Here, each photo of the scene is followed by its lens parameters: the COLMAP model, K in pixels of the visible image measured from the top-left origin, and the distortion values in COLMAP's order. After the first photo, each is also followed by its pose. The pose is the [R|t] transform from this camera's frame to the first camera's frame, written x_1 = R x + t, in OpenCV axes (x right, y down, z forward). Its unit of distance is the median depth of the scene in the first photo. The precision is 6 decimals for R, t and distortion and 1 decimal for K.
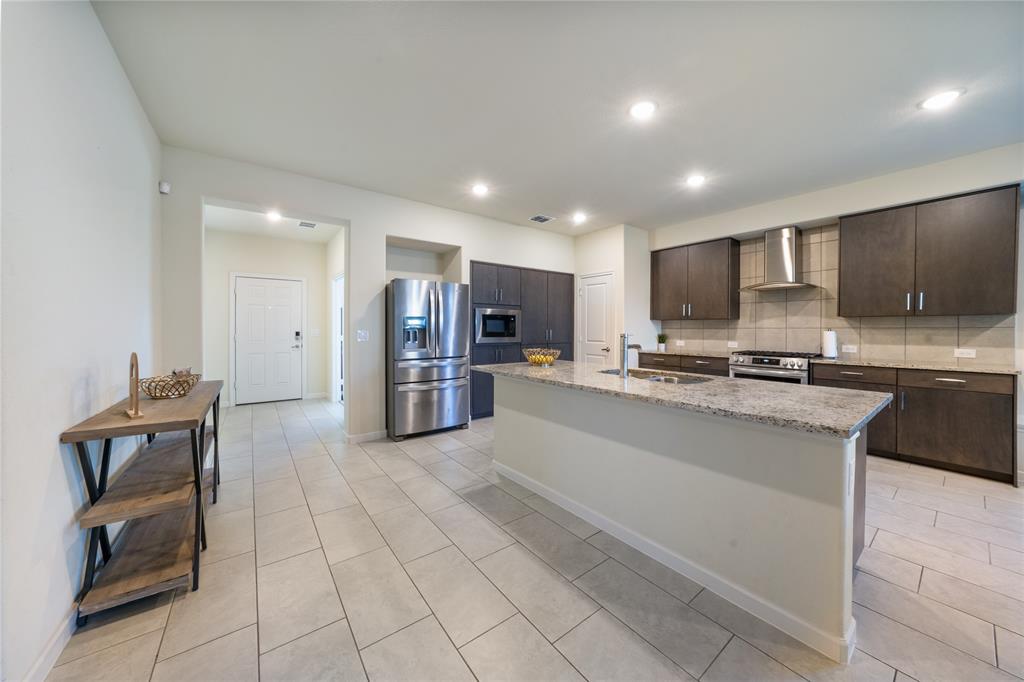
lens RADIAL K [[356.6, 0, 514.0], [0, 356.6, 331.6], [0, 0, 1]] dist [-0.017025, 0.003905]
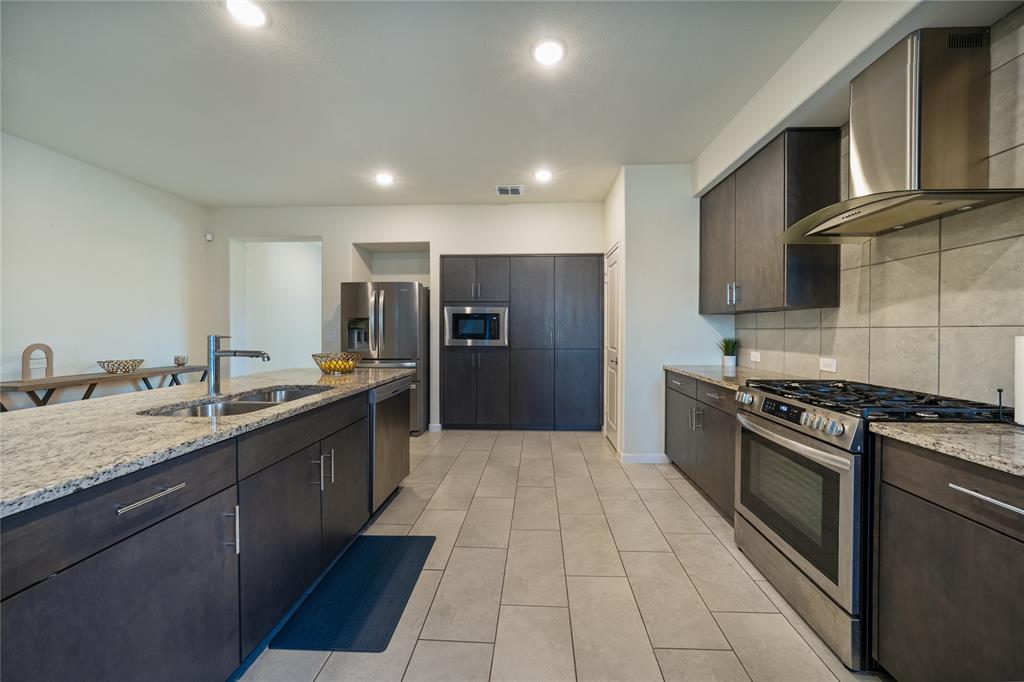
lens RADIAL K [[356.6, 0, 520.0], [0, 356.6, 333.5], [0, 0, 1]] dist [-0.017025, 0.003905]
pose [[0.769409, 0.005862, -0.638730, 0.718983], [-0.005594, 0.999981, 0.002439, -0.001885], [0.638732, 0.001696, 0.769427, 0.489372]]
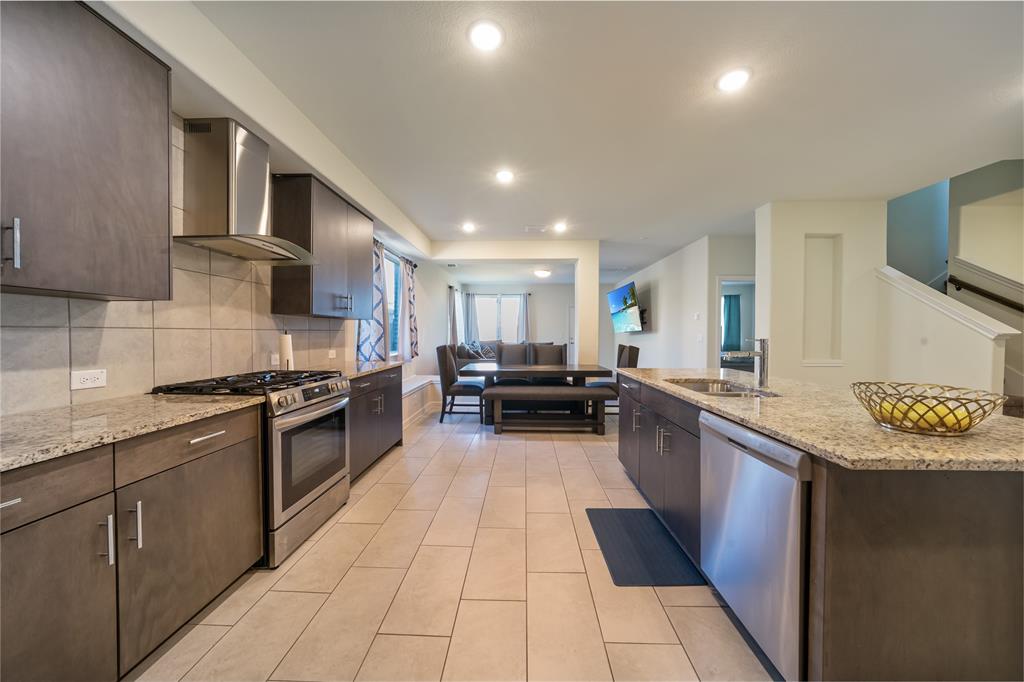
lens RADIAL K [[356.6, 0, 508.9], [0, 356.6, 337.1], [0, 0, 1]] dist [-0.017025, 0.003905]
pose [[-0.775850, -0.011816, 0.630806, 0.142485], [-0.000309, 0.999832, 0.018349, -0.008652], [-0.630917, 0.014041, -0.775723, 1.201781]]
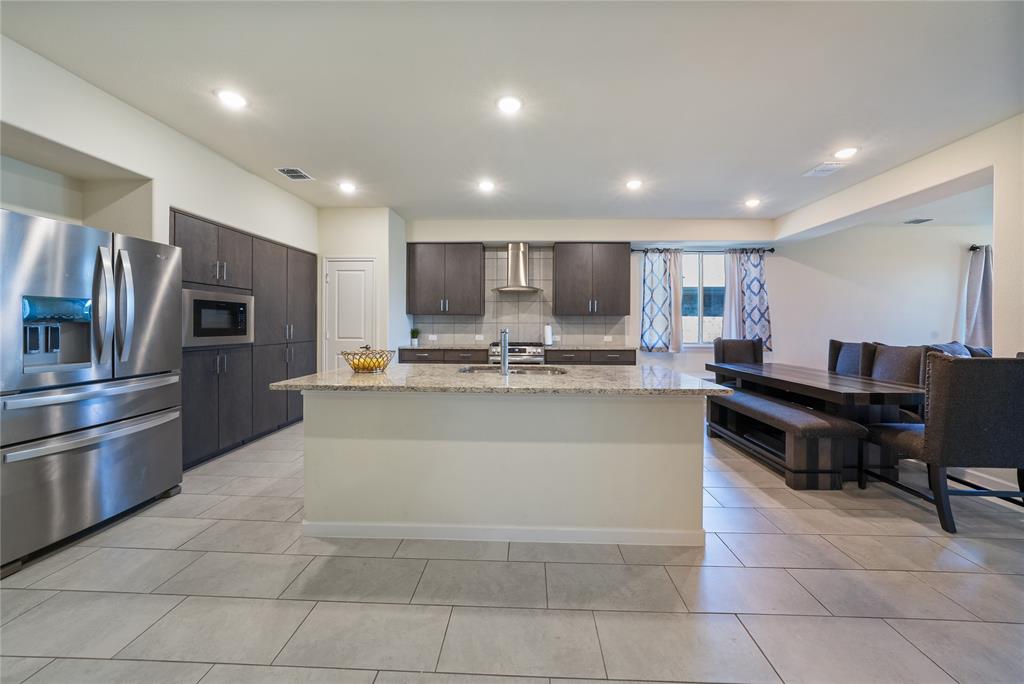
lens RADIAL K [[356.6, 0, 518.5], [0, 356.6, 332.6], [0, 0, 1]] dist [-0.017025, 0.003905]
pose [[0.631324, -0.018957, 0.775288, -0.234006], [0.004244, 0.999771, 0.020989, -0.003127], [-0.775508, -0.009960, 0.631260, 0.209403]]
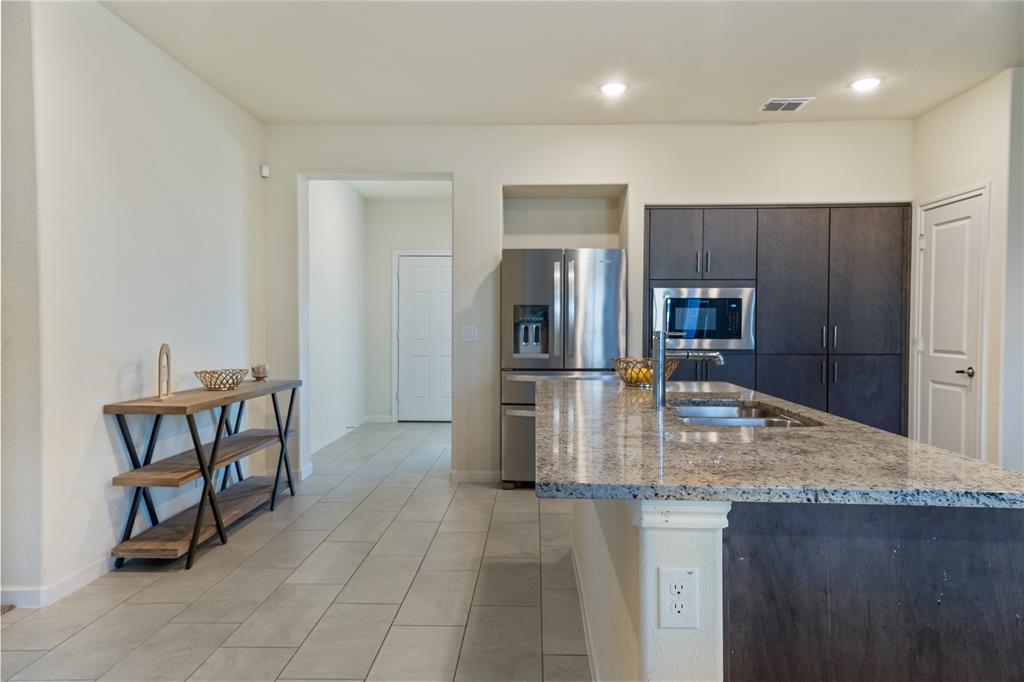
lens RADIAL K [[665.9, 0, 507.1], [0, 665.9, 335.9], [0, 0, 1]] dist [0.040367, 0.005707]
pose [[0.777376, 0.013133, -0.628899, 0.450535], [-0.007810, 0.999906, 0.011227, 0.002252], [0.628988, -0.003816, 0.777406, 0.011398]]
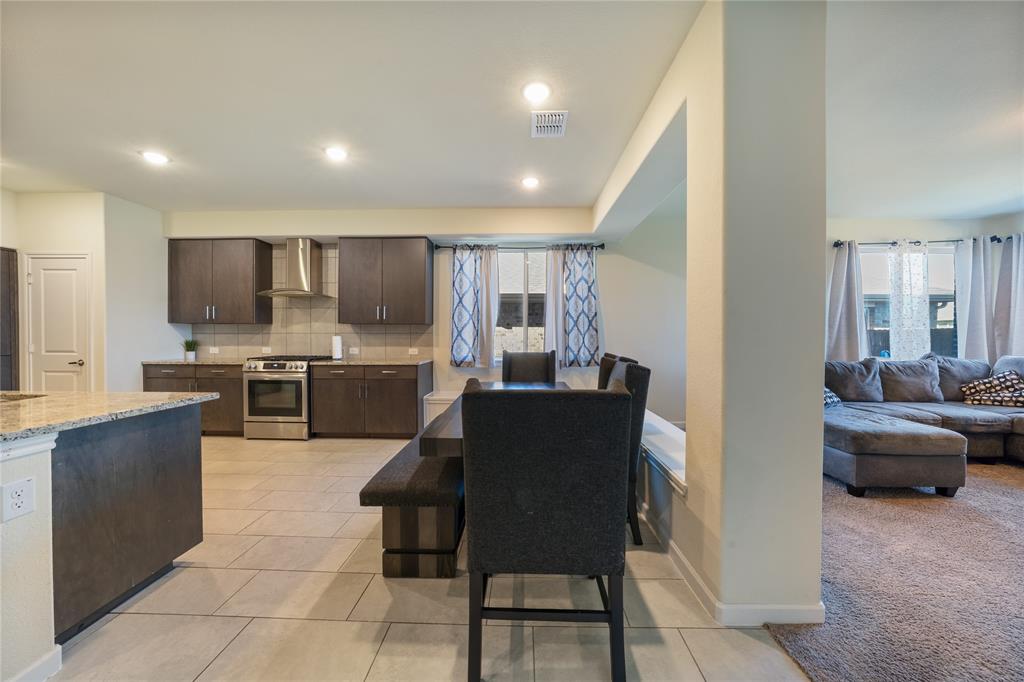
lens RADIAL K [[356.6, 0, 517.7], [0, 356.6, 341.8], [0, 0, 1]] dist [-0.017025, 0.003905]
pose [[0.624509, -0.014592, 0.780881, 0.344257], [0.005343, 0.999882, 0.014412, 0.003604], [-0.780999, -0.004828, 0.624513, -0.175855]]
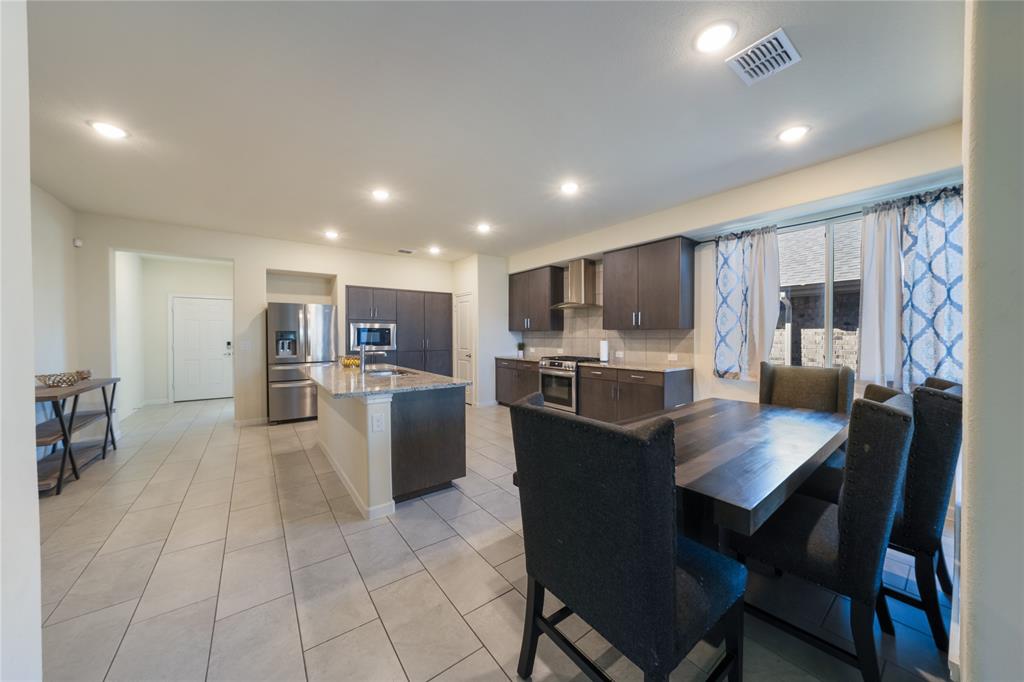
lens RADIAL K [[356.6, 0, 511.4], [0, 356.6, 338.2], [0, 0, 1]] dist [-0.017025, 0.003905]
pose [[0.999969, -0.003591, -0.007026, 0.543584], [0.003581, 0.999993, -0.001382, -0.009690], [0.007031, 0.001357, 0.999974, -0.289130]]
